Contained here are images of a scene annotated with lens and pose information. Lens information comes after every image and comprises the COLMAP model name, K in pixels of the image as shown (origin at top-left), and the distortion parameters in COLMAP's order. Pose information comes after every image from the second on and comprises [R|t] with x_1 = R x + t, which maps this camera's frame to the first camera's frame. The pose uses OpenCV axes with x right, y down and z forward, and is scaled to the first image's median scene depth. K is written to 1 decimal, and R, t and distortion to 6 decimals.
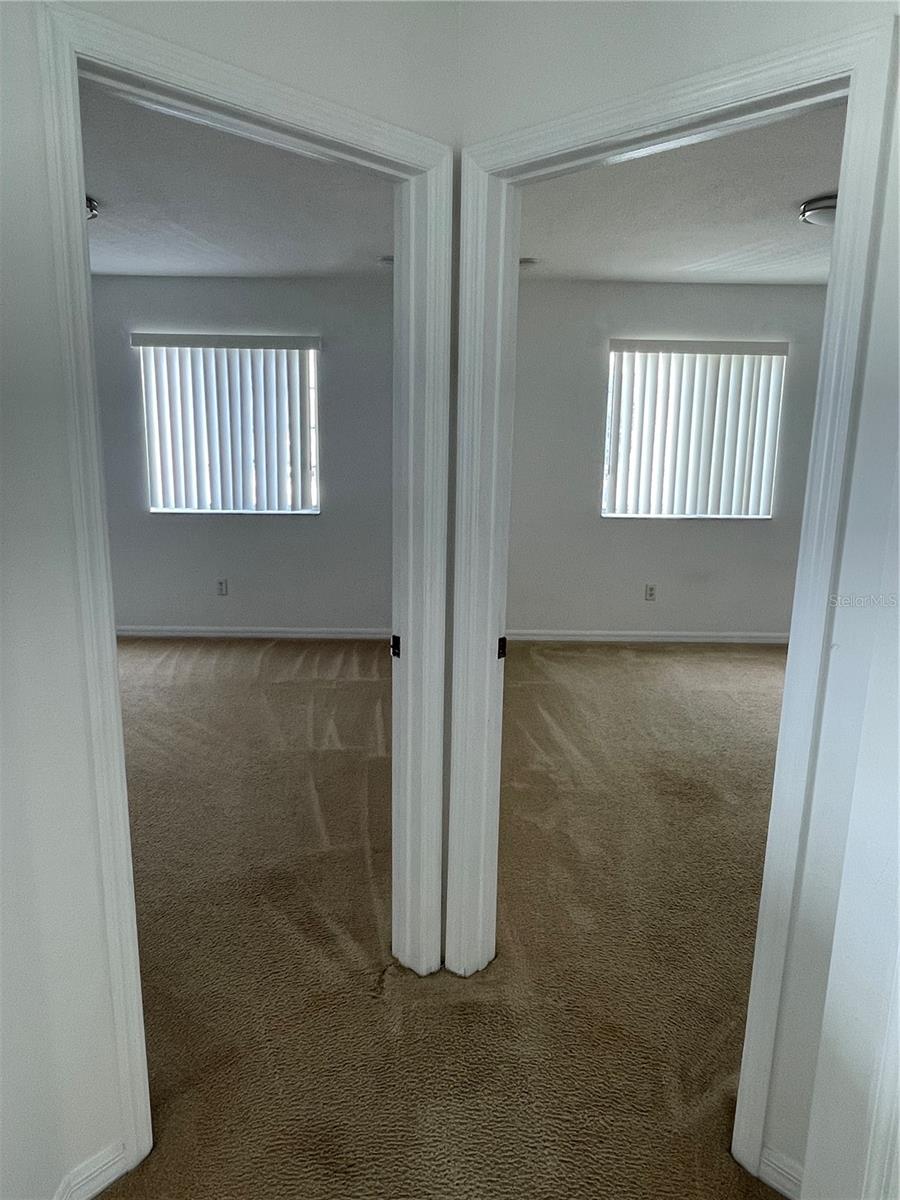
lens RADIAL K [[795.4, 0, 450.0], [0, 795.4, 600.0], [0, 0, 1]] dist [0.002829, -0.001634]
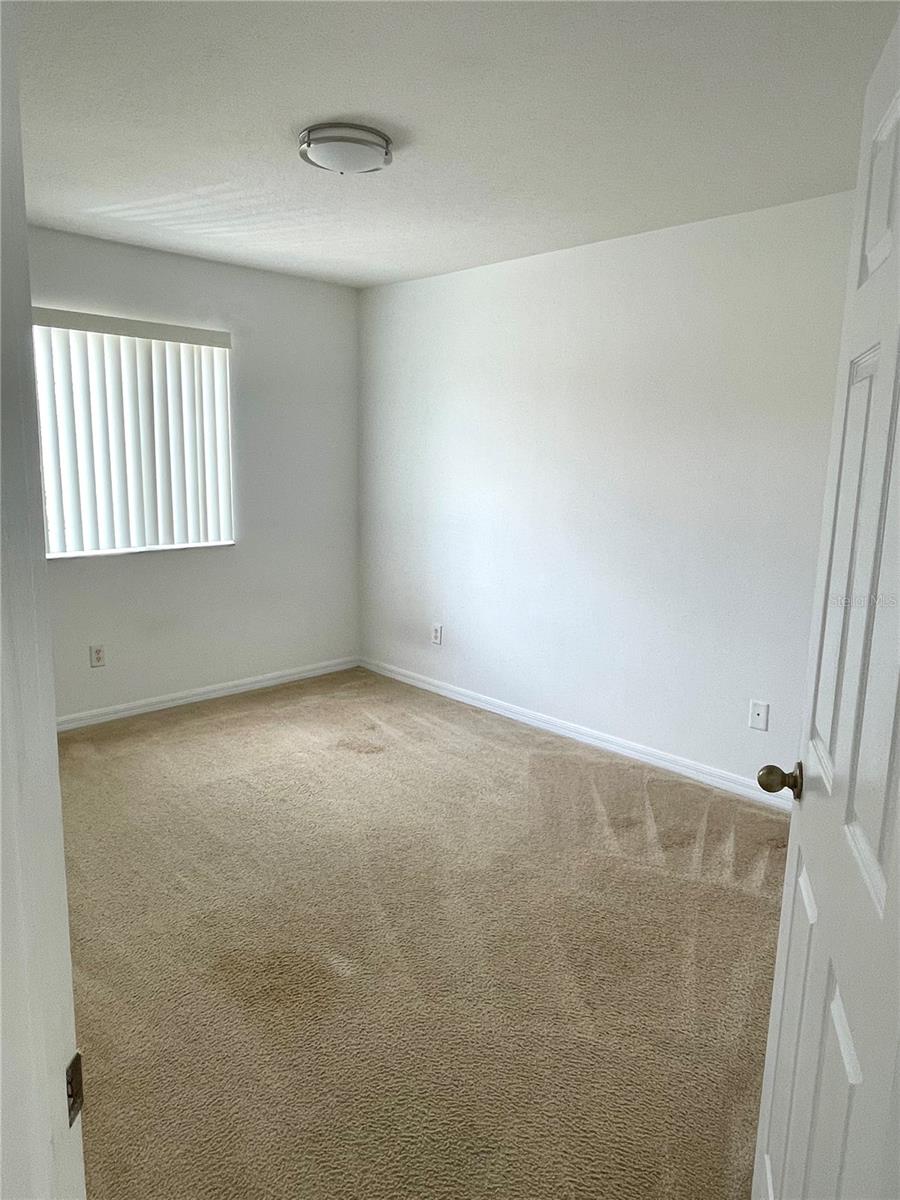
lens RADIAL K [[795.4, 0, 452.9], [0, 795.4, 595.0], [0, 0, 1]] dist [0.002829, -0.001634]
pose [[0.718521, -0.119772, 0.685115, -0.008786], [0.130240, 0.990806, 0.036622, -0.052487], [-0.683202, 0.062916, 0.727514, 0.253108]]
